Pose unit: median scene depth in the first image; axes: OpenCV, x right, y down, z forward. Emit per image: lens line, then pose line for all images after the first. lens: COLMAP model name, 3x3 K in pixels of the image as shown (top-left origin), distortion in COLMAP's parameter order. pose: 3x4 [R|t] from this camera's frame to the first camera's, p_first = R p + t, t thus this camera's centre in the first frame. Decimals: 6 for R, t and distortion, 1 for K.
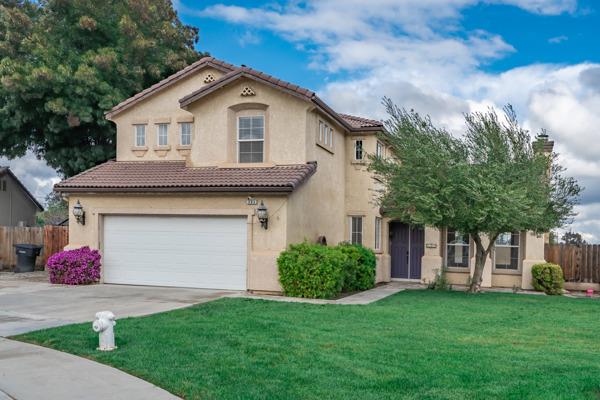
lens RADIAL K [[594.6, 0, 299.1], [0, 594.6, 200.6], [0, 0, 1]] dist [0.005540, 0.000000]
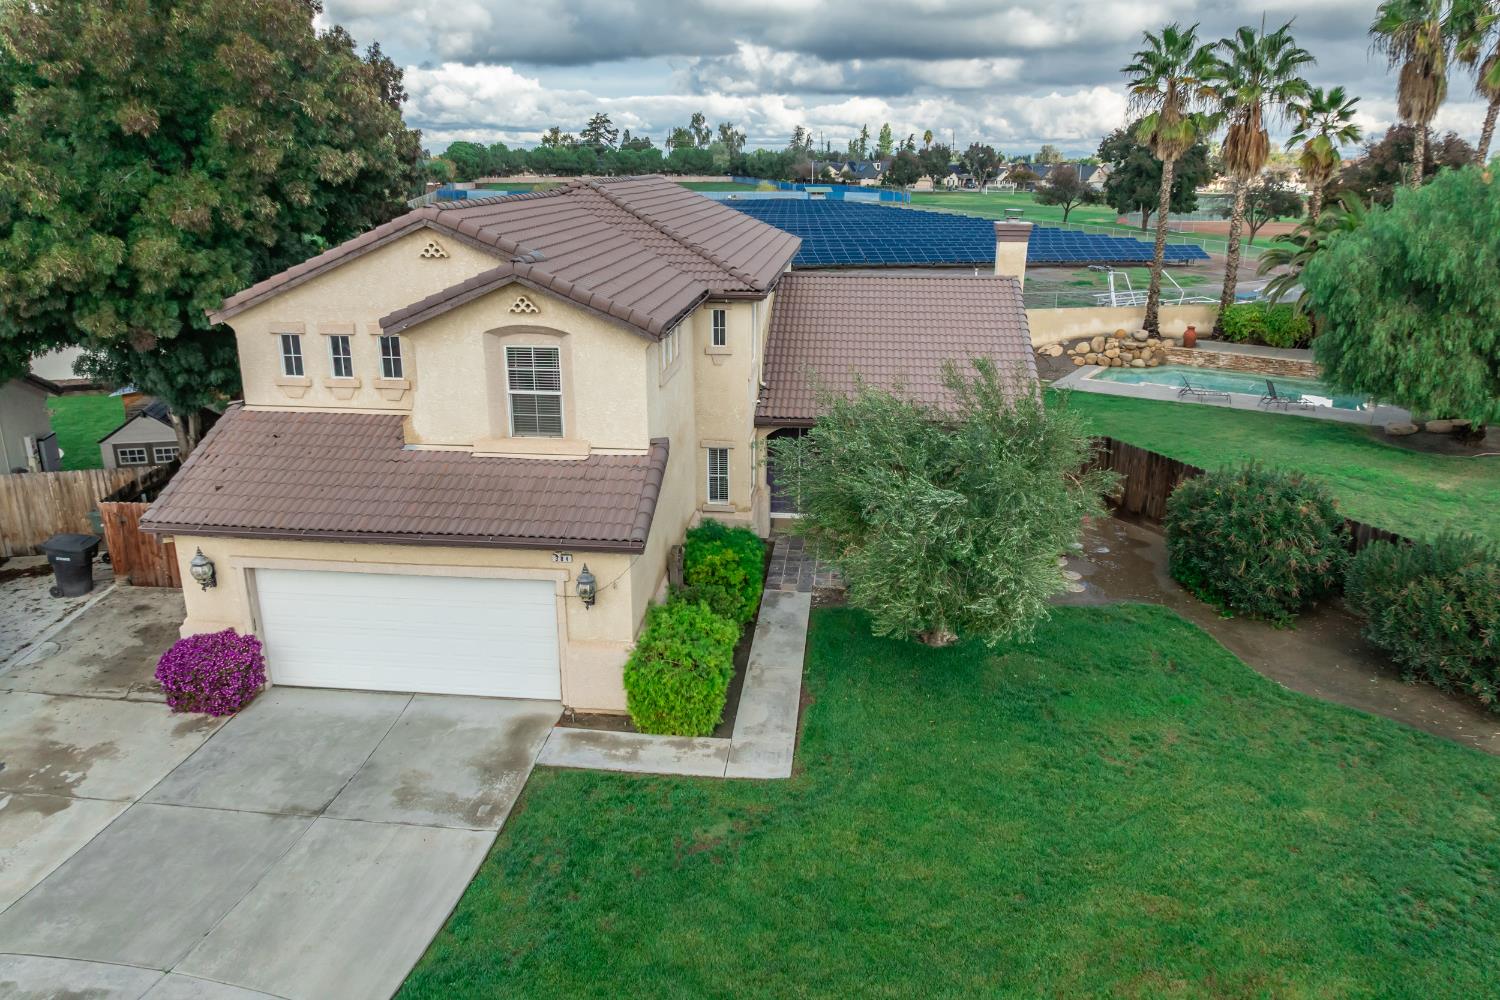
lens RADIAL K [[1062.8, 0, 752.4], [0, 1062.8, 495.5], [0, 0, 1]] dist [-0.011788, -0.001828]
pose [[0.980516, -0.070672, 0.183287, -0.070488], [0.016857, 0.959873, 0.279929, -0.266613], [-0.195715, -0.271385, 0.942362, 0.078906]]
